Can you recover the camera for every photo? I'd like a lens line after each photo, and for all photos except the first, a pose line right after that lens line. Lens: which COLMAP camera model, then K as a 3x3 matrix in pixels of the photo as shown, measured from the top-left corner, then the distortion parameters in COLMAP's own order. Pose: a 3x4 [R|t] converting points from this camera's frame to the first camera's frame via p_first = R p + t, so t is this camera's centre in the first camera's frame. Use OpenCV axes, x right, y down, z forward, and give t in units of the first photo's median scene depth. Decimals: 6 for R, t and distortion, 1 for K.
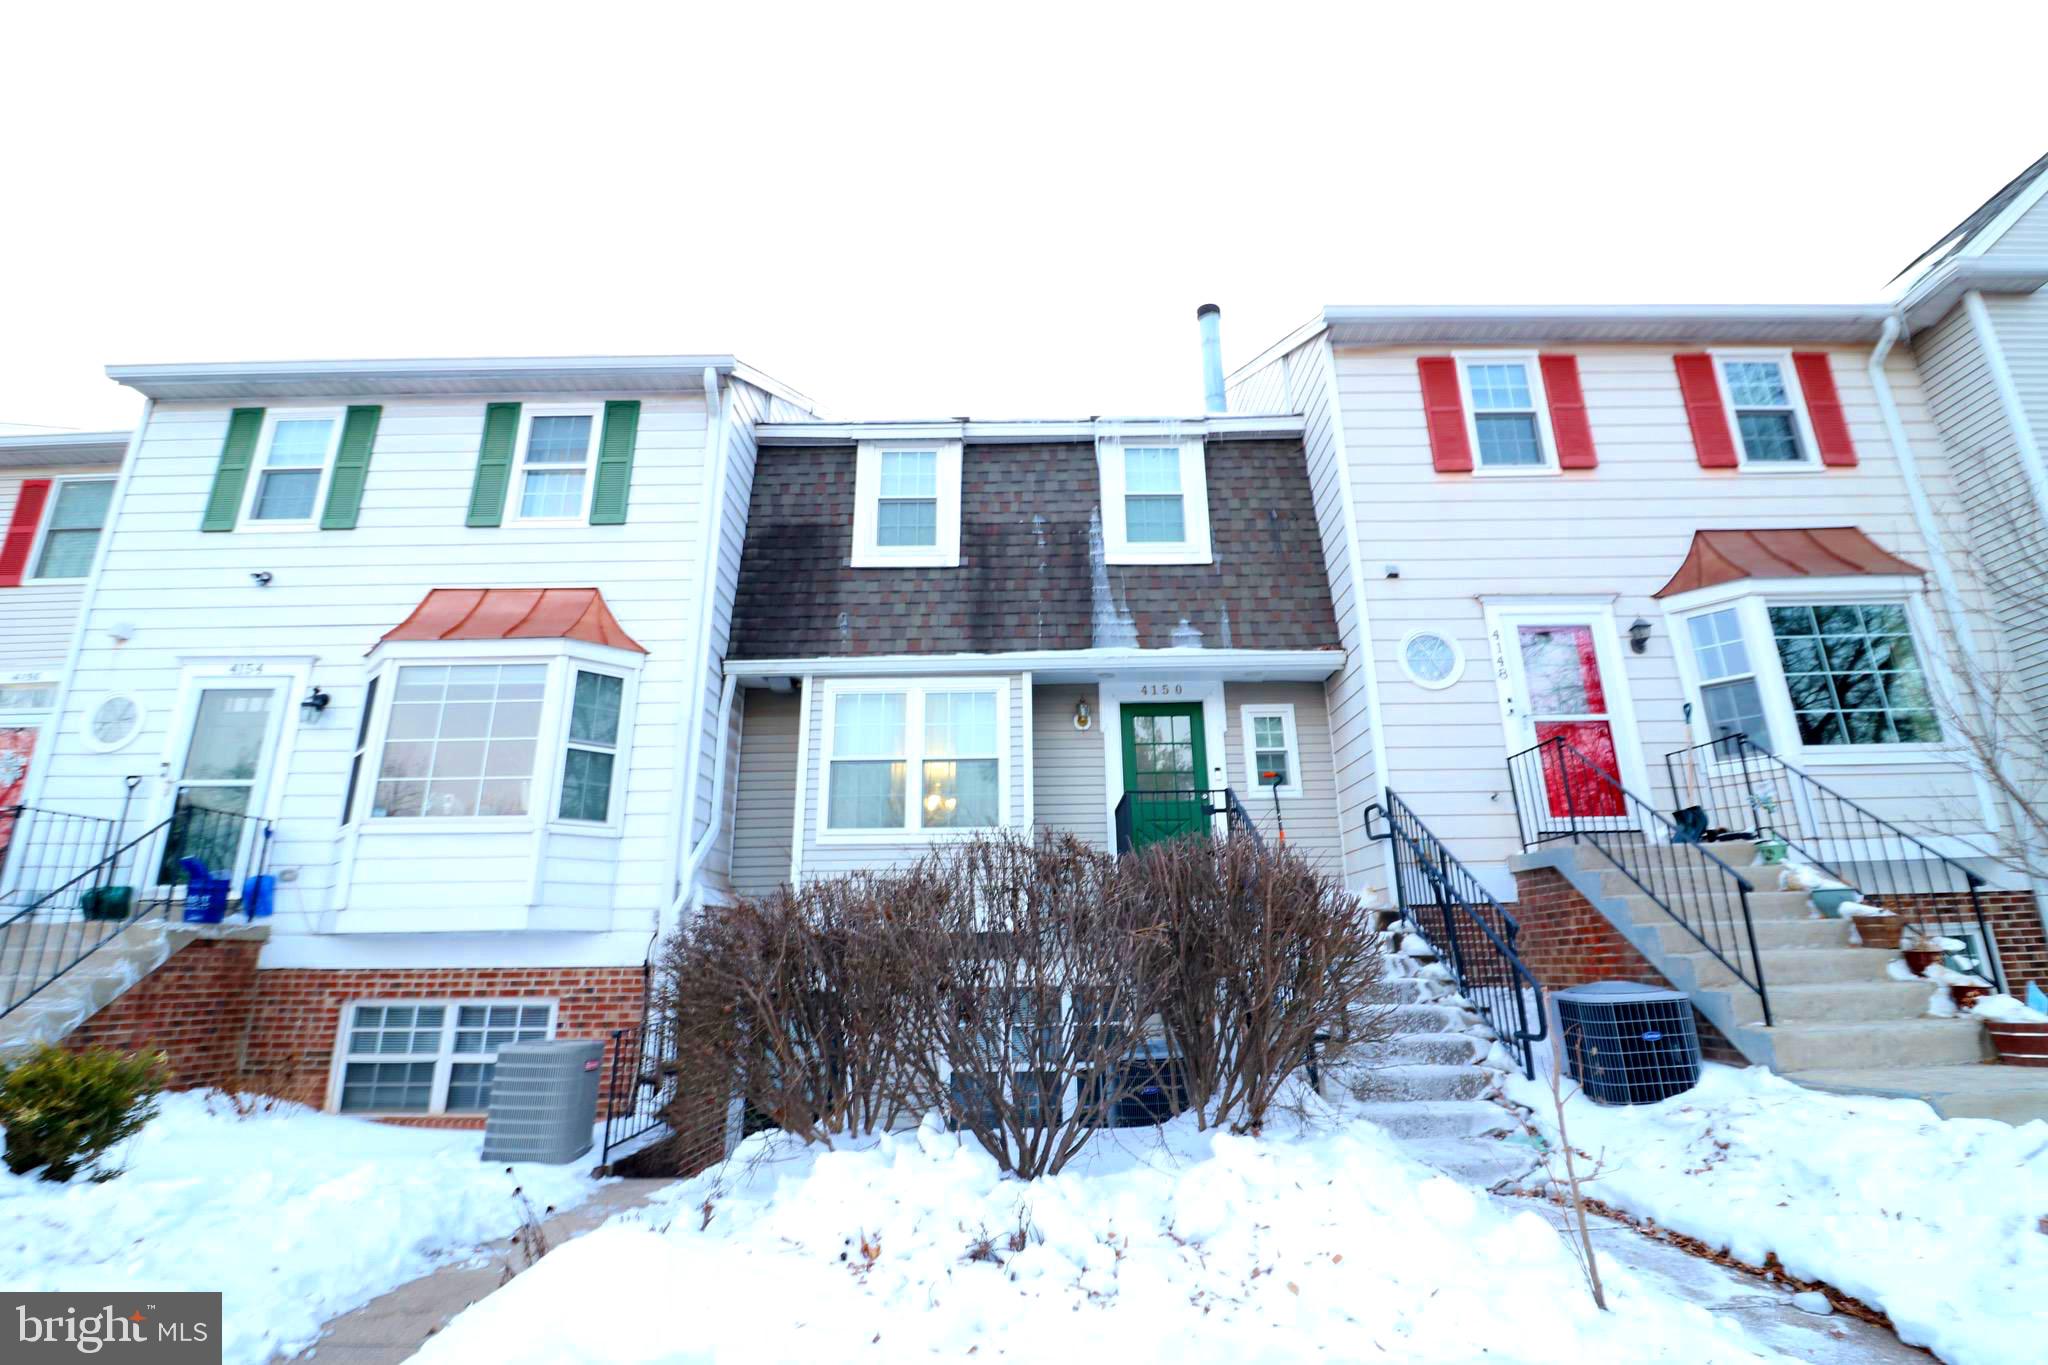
lens RADIAL K [[949.6, 0, 1027.6], [0, 949.6, 675.9], [0, 0, 1]] dist [-0.020522, -0.003093]
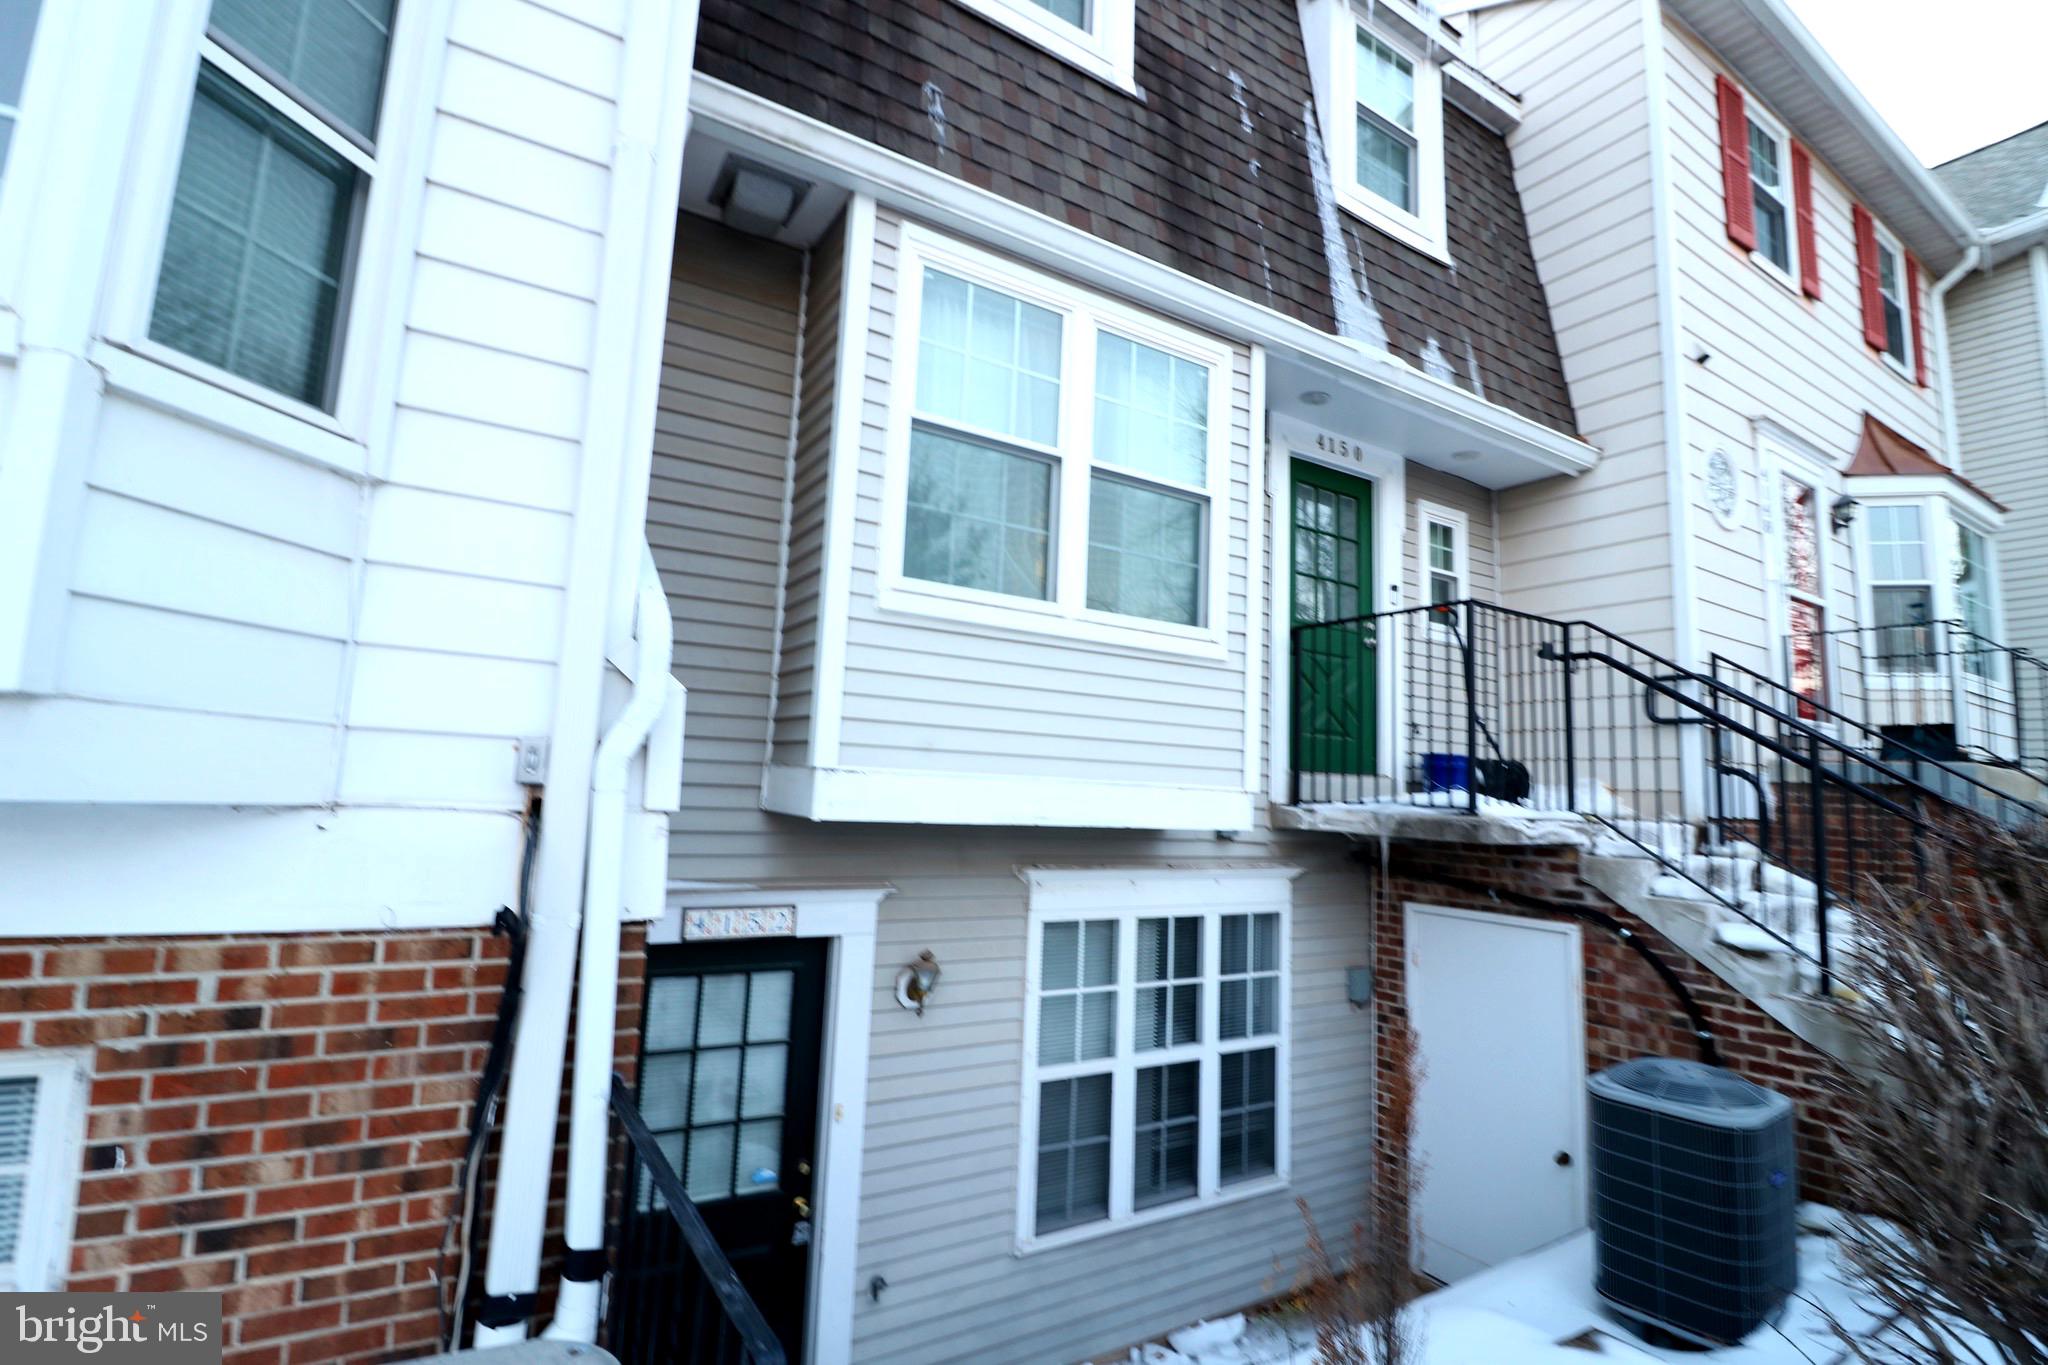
lens RADIAL K [[949.6, 0, 1019.8], [0, 949.6, 684.5], [0, 0, 1]] dist [-0.020522, -0.003093]
pose [[0.850113, 0.108681, 0.515264, -0.411126], [-0.197710, 0.972762, 0.121016, 0.160161], [-0.488077, -0.204750, 0.848445, 0.666230]]
